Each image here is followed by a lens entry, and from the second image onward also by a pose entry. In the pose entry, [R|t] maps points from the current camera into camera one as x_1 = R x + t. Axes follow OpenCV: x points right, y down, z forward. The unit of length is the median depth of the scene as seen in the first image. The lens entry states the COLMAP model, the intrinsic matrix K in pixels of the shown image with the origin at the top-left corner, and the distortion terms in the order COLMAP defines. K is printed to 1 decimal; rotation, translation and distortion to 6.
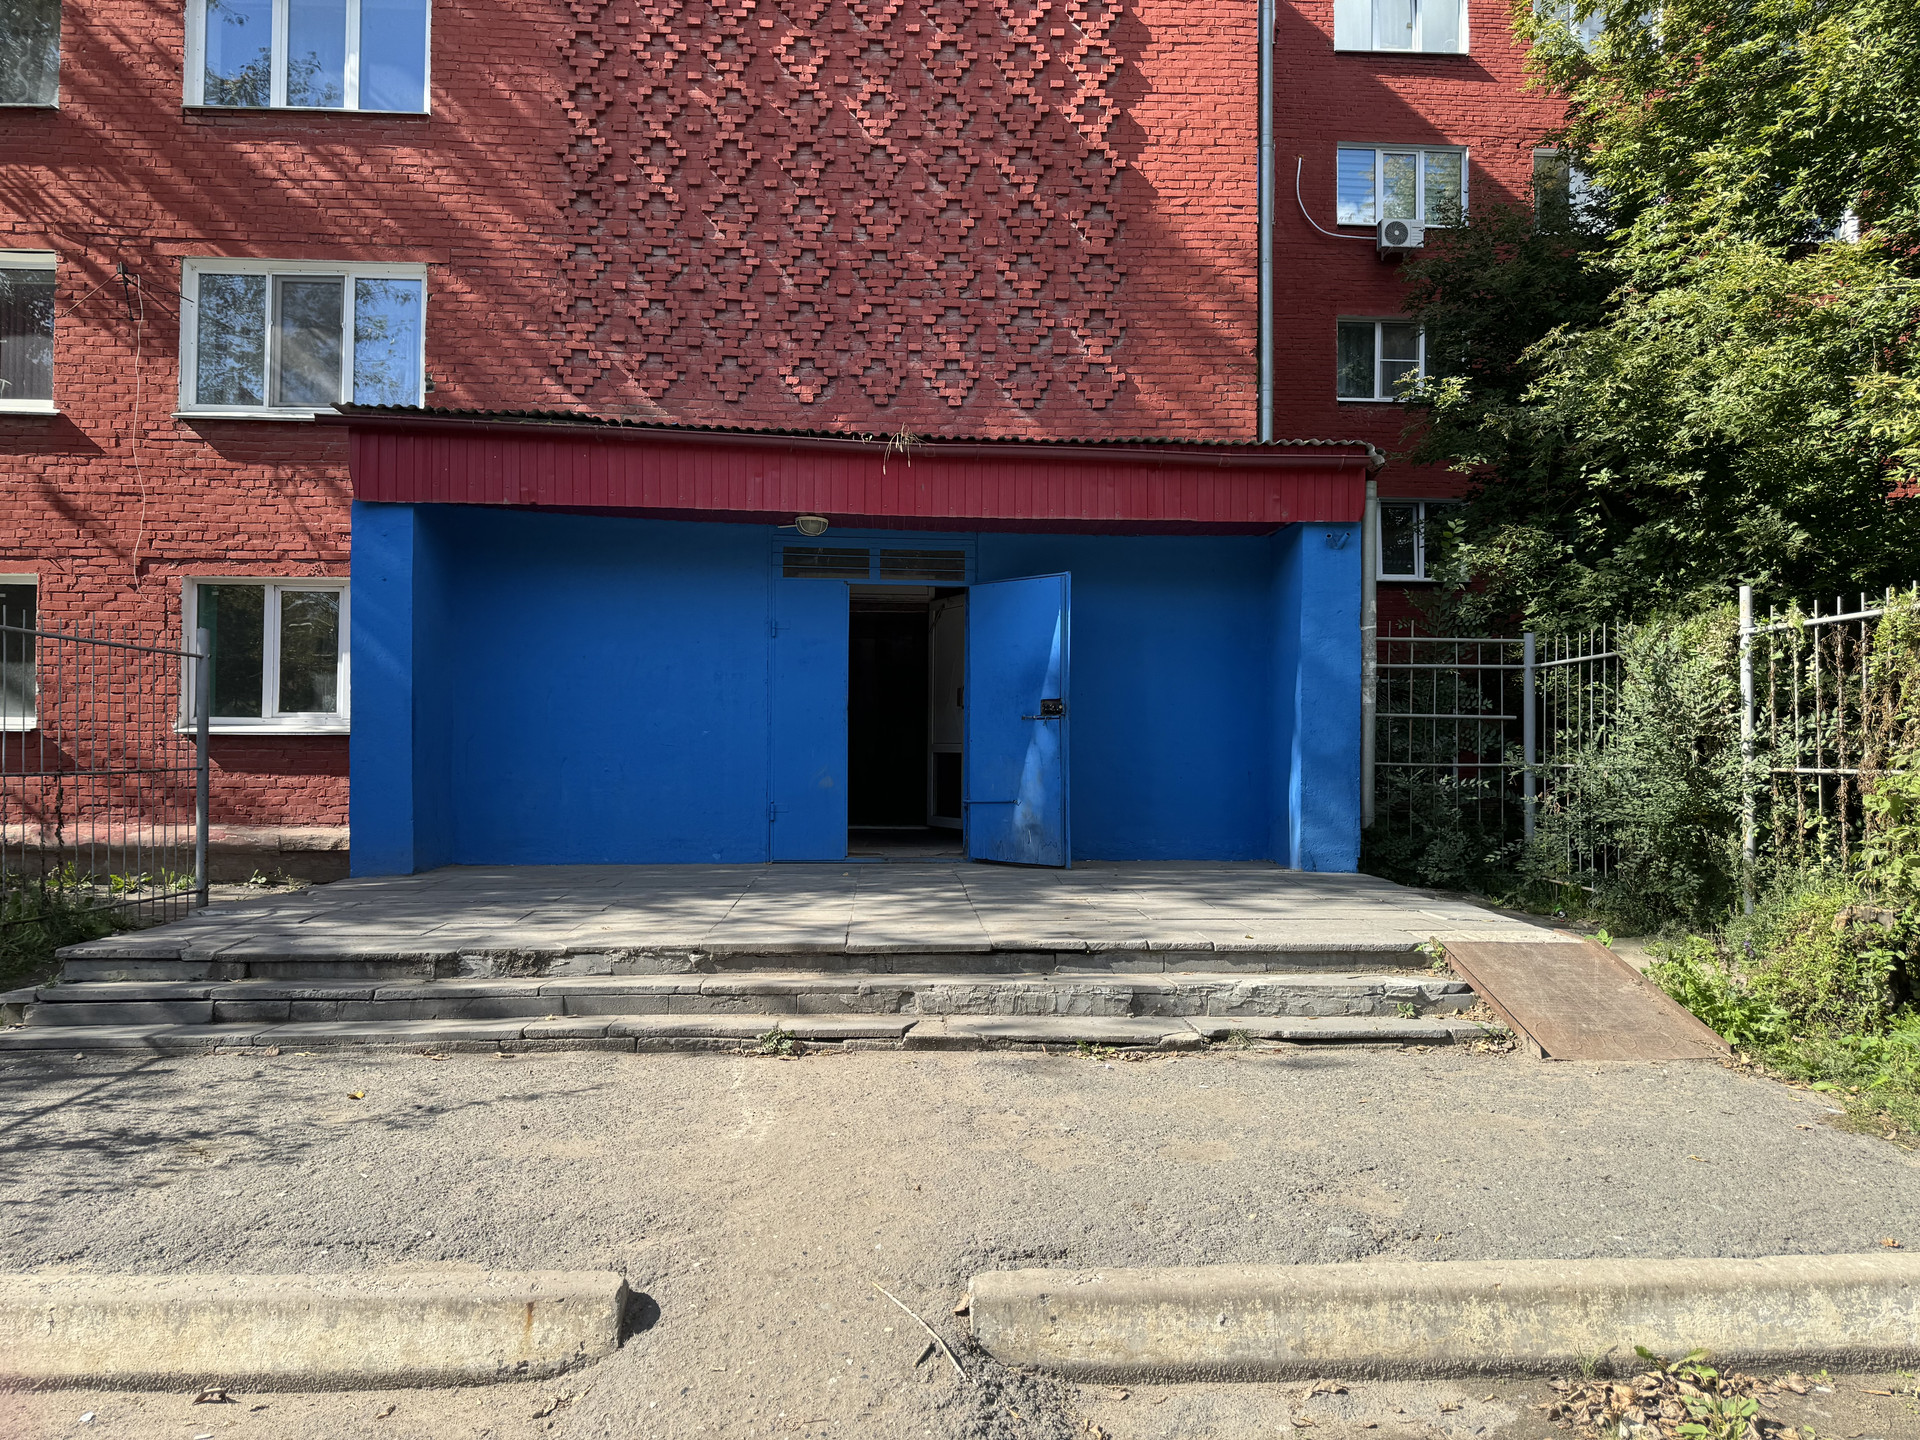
lens RADIAL K [[1375.5, 0, 963.8], [0, 1375.5, 720.9], [0, 0, 1]] dist [0.060483, -0.059022]
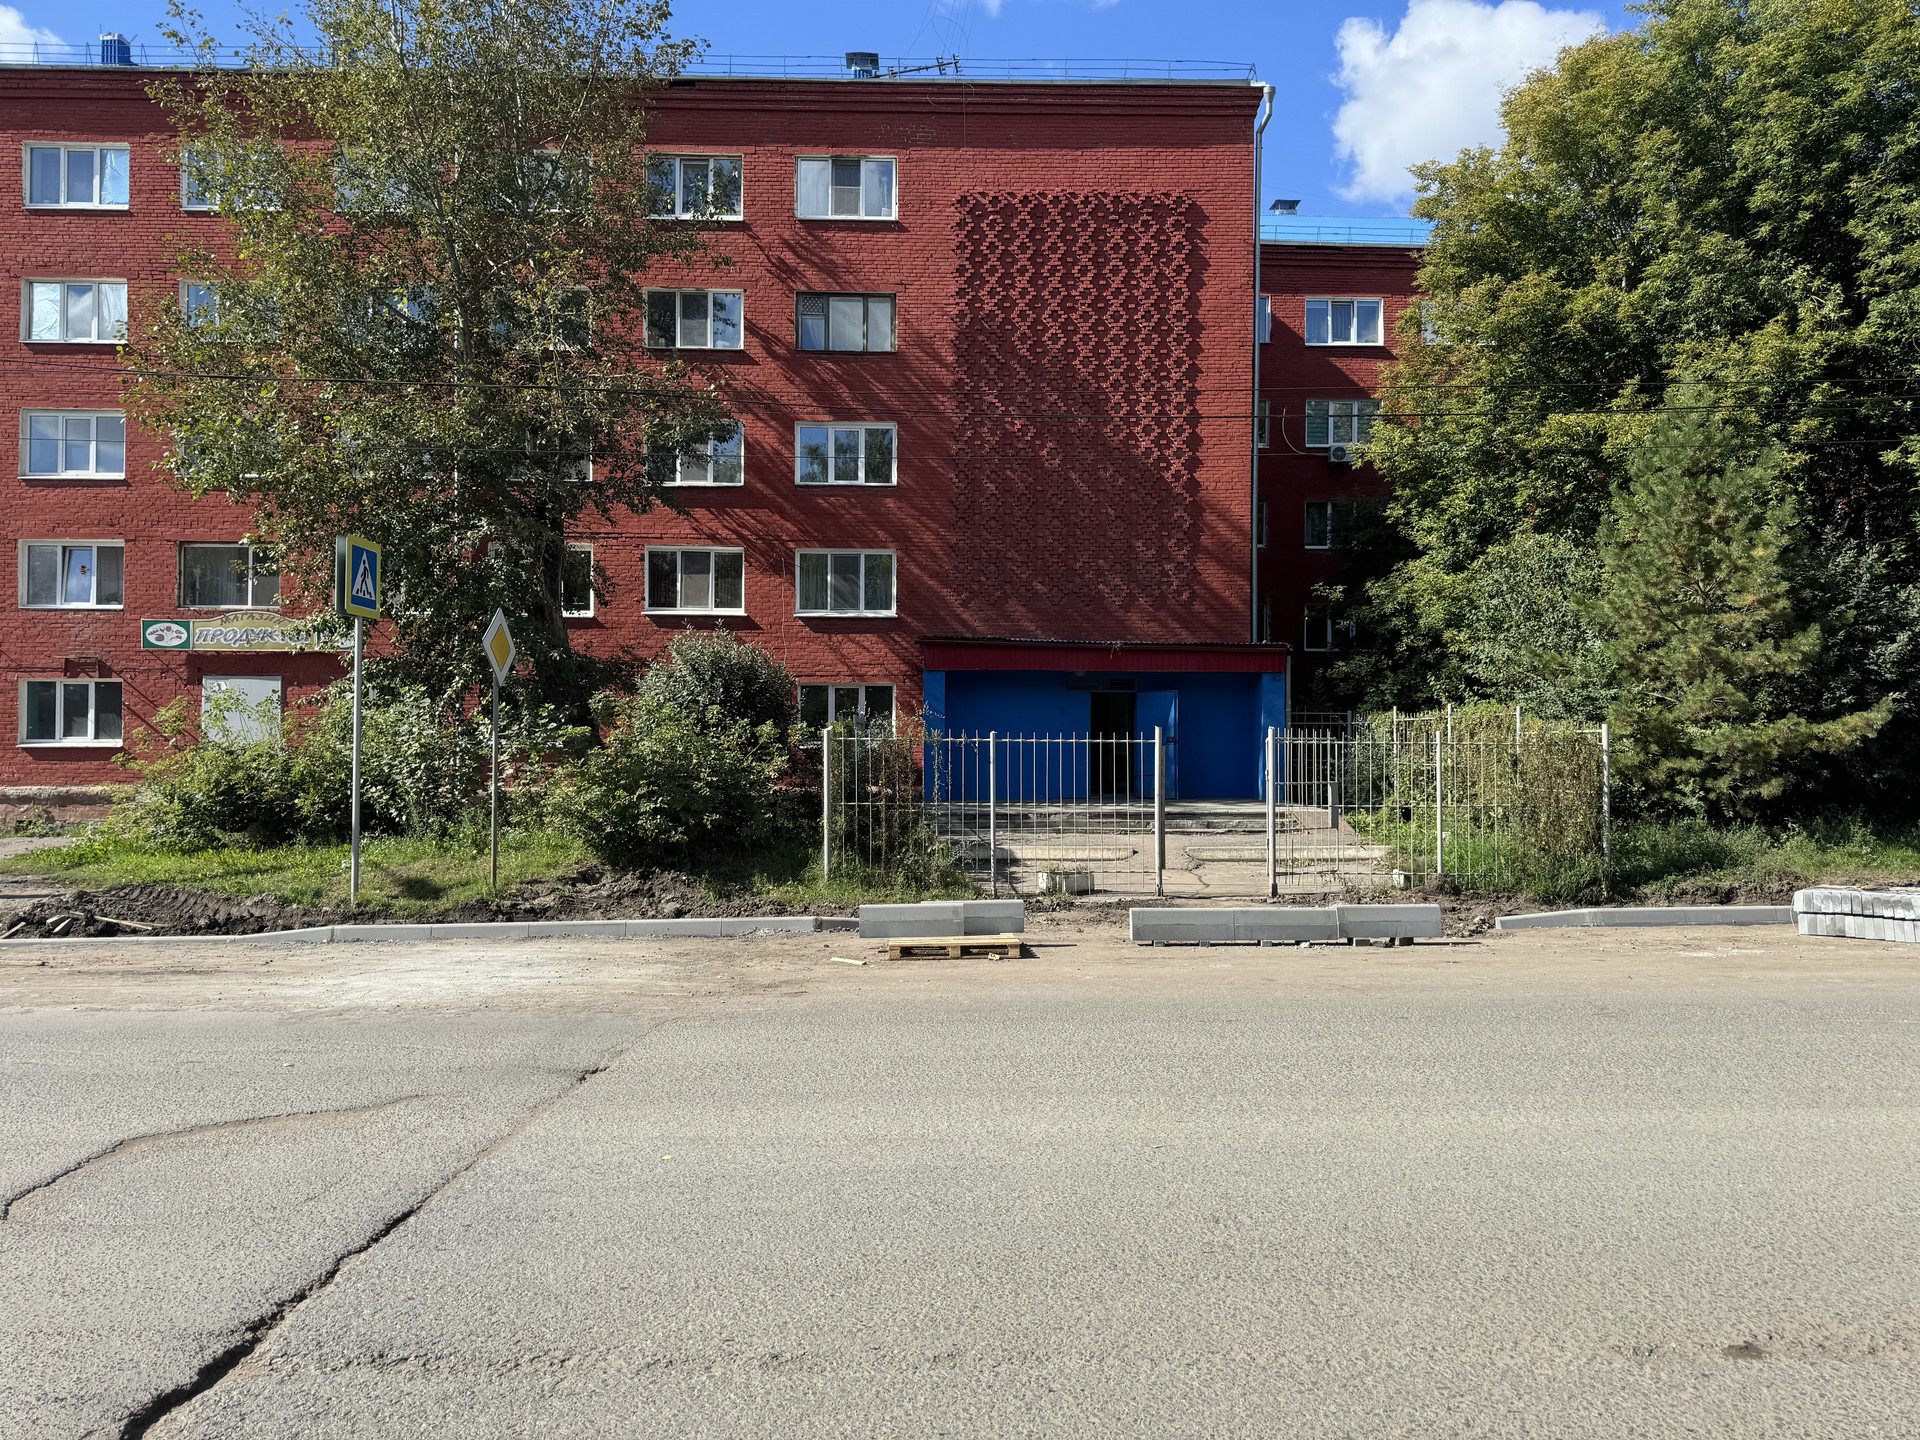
lens RADIAL K [[1375.5, 0, 956.2], [0, 1375.5, 727.1], [0, 0, 1]] dist [0.060483, -0.059022]
pose [[0.999430, -0.005702, -0.033267, -0.205325], [0.006705, 0.999524, 0.030106, -0.095015], [0.033079, -0.030312, 0.998993, -1.336438]]
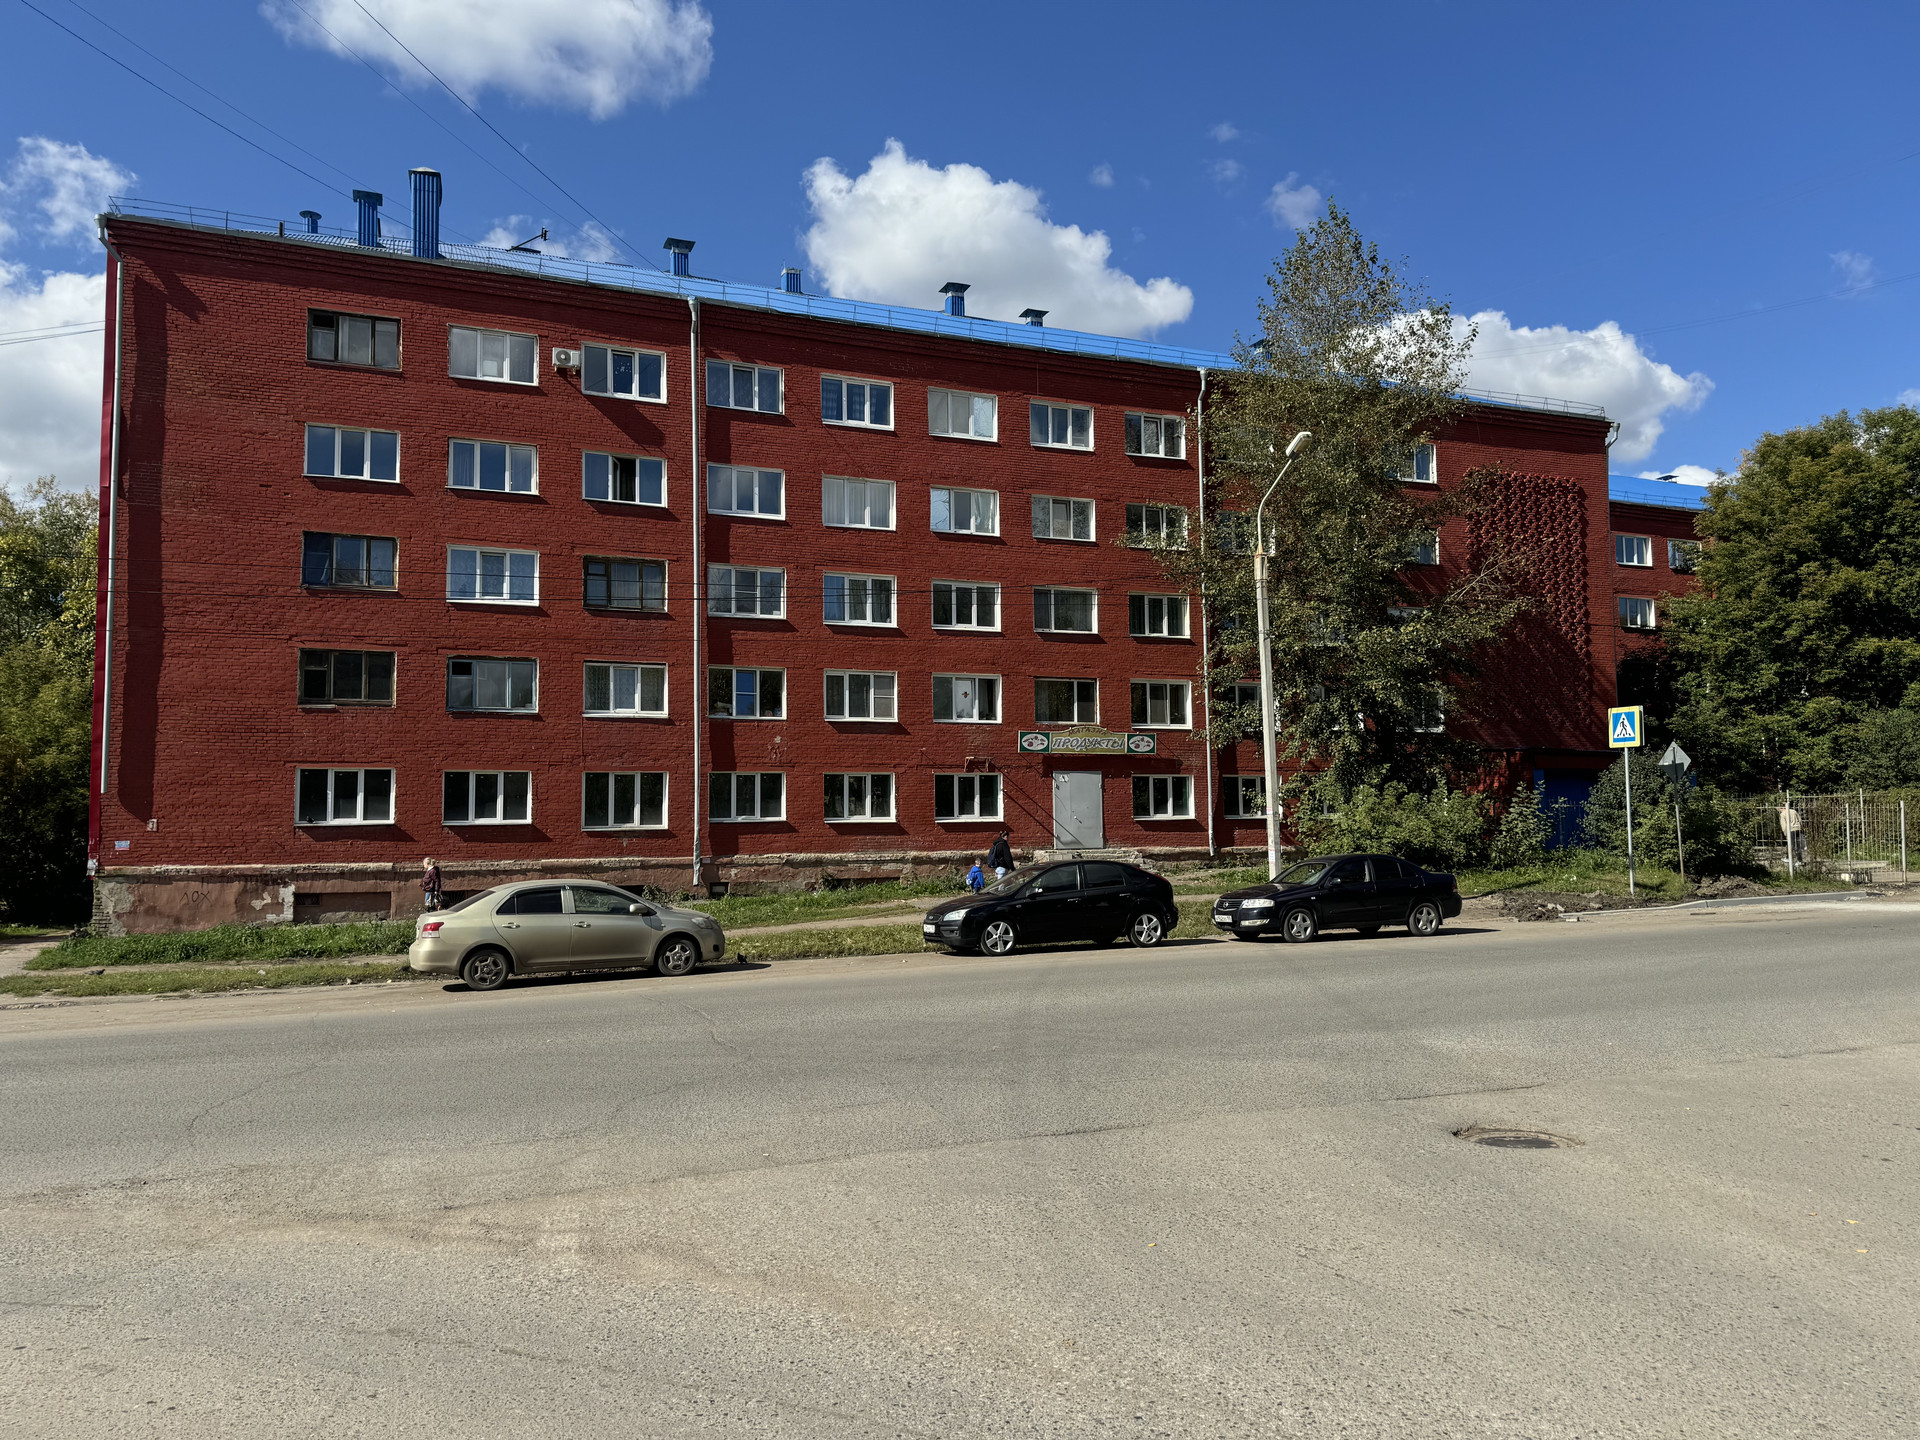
lens RADIAL K [[1375.5, 0, 961.9], [0, 1375.5, 714.8], [0, 0, 1]] dist [0.060483, -0.059022]
pose [[0.945763, 0.005812, 0.324806, -2.788127], [0.002794, 0.999657, -0.026023, -0.167016], [-0.324846, 0.025520, 0.945423, -2.069626]]
